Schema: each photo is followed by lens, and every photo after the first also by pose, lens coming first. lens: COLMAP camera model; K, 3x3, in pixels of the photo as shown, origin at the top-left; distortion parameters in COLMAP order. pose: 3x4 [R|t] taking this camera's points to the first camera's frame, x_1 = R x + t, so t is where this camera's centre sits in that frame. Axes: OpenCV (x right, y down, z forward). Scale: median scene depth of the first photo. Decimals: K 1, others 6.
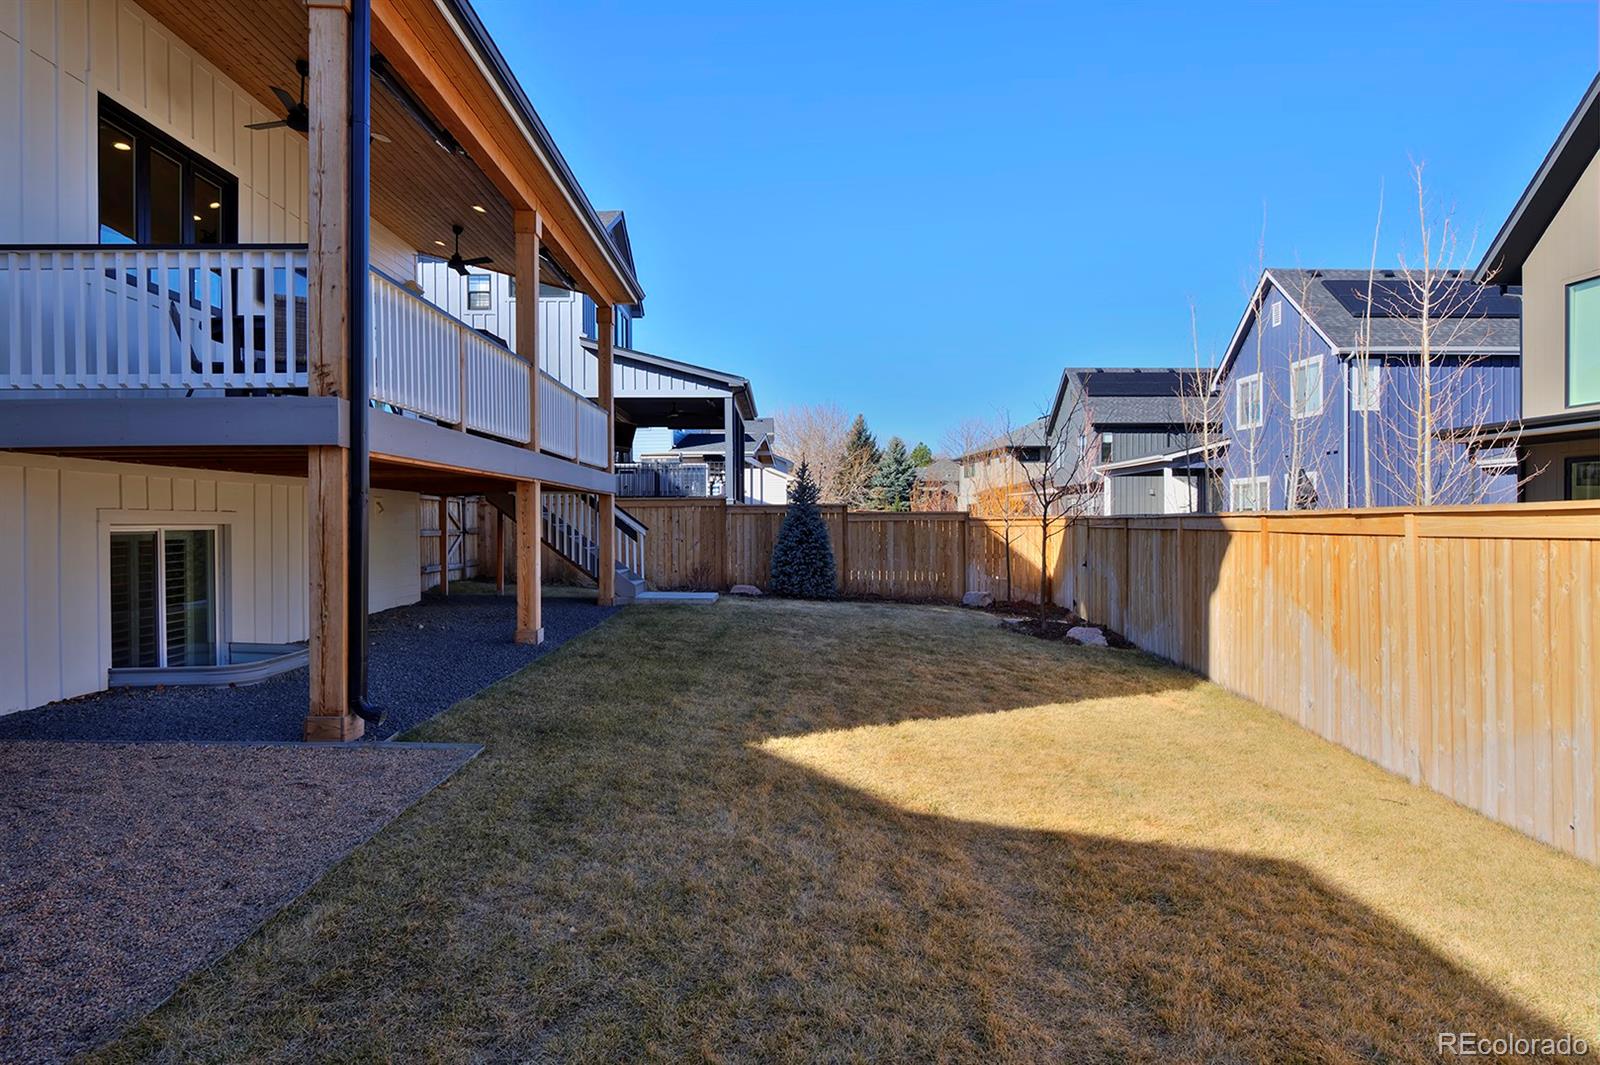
lens RADIAL K [[952.3, 0, 799.2], [0, 952.3, 526.8], [0, 0, 1]] dist [-0.005716, -0.002366]
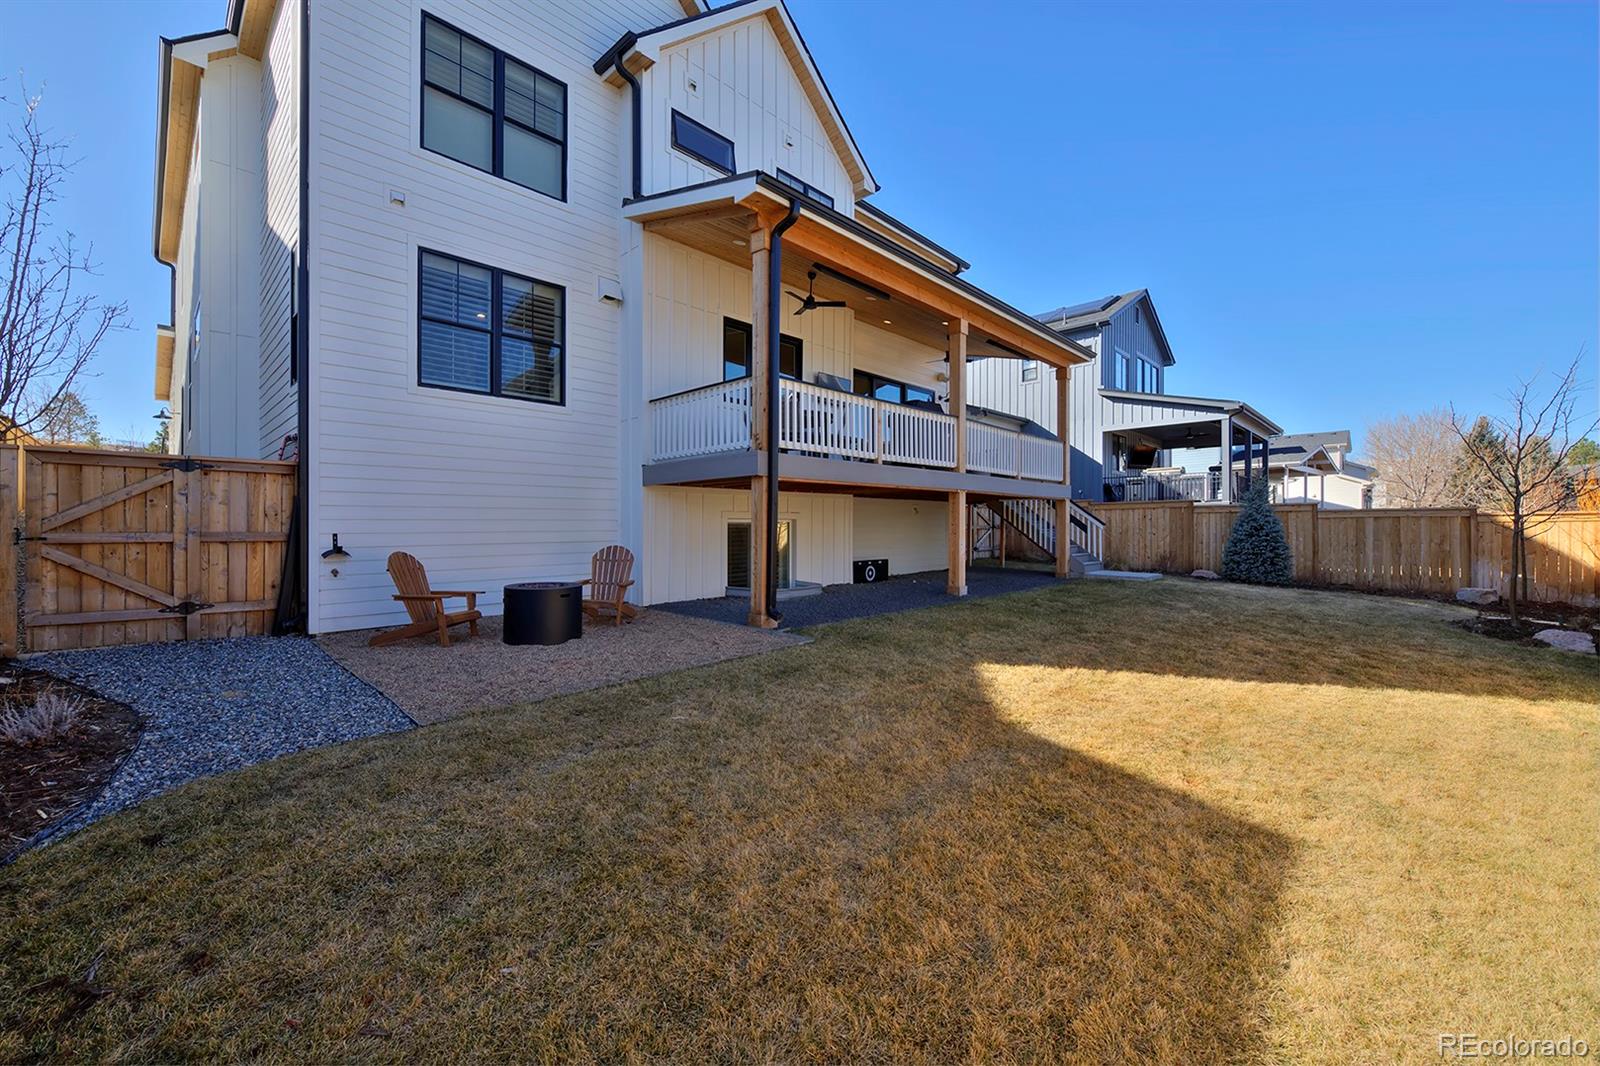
lens RADIAL K [[631.0, 0, 793.3], [0, 631.0, 522.7], [0, 0, 1]] dist [-0.002898, -0.000190]
pose [[0.700076, -0.003962, -0.714057, 0.147788], [-0.001884, 0.999971, -0.007396, 0.006441], [0.714065, 0.006523, 0.700049, 0.045423]]
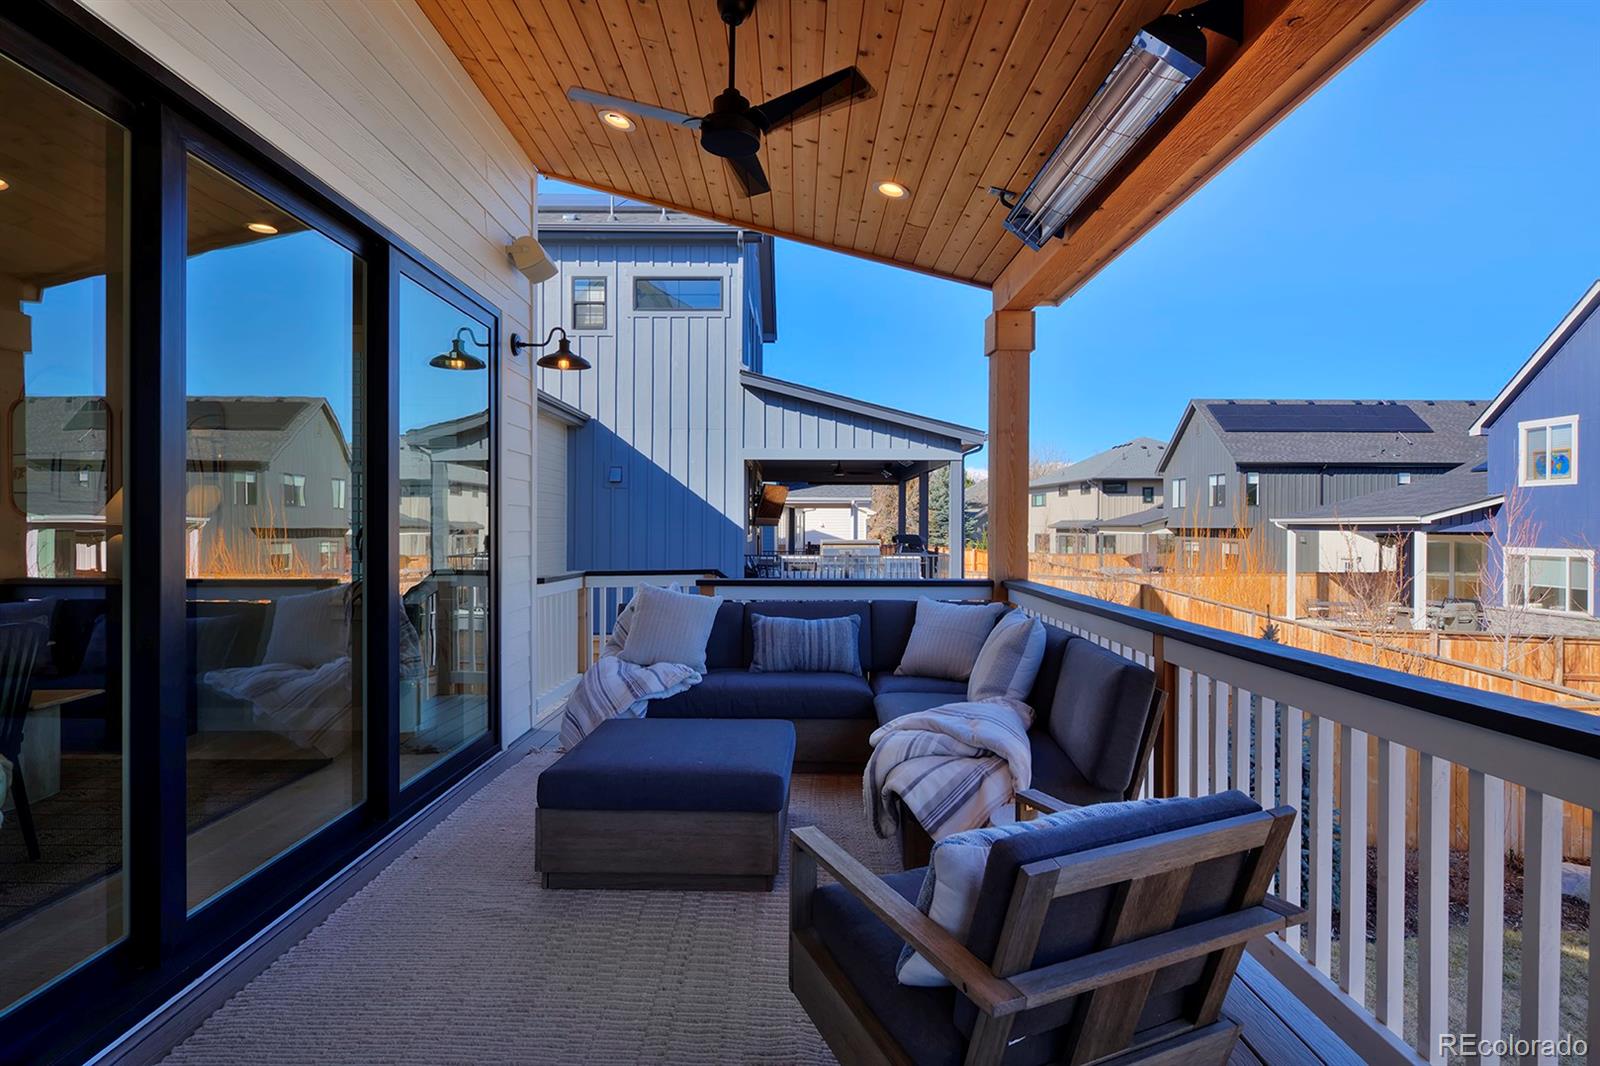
lens RADIAL K [[855.0, 0, 803.8], [0, 855.0, 530.3], [0, 0, 1]] dist [0.001669, -0.000199]
pose [[0.999891, 0.005974, -0.013471, -0.227426], [-0.005985, 0.999982, -0.000792, -0.111393], [0.013467, 0.000873, 0.999909, 0.512621]]
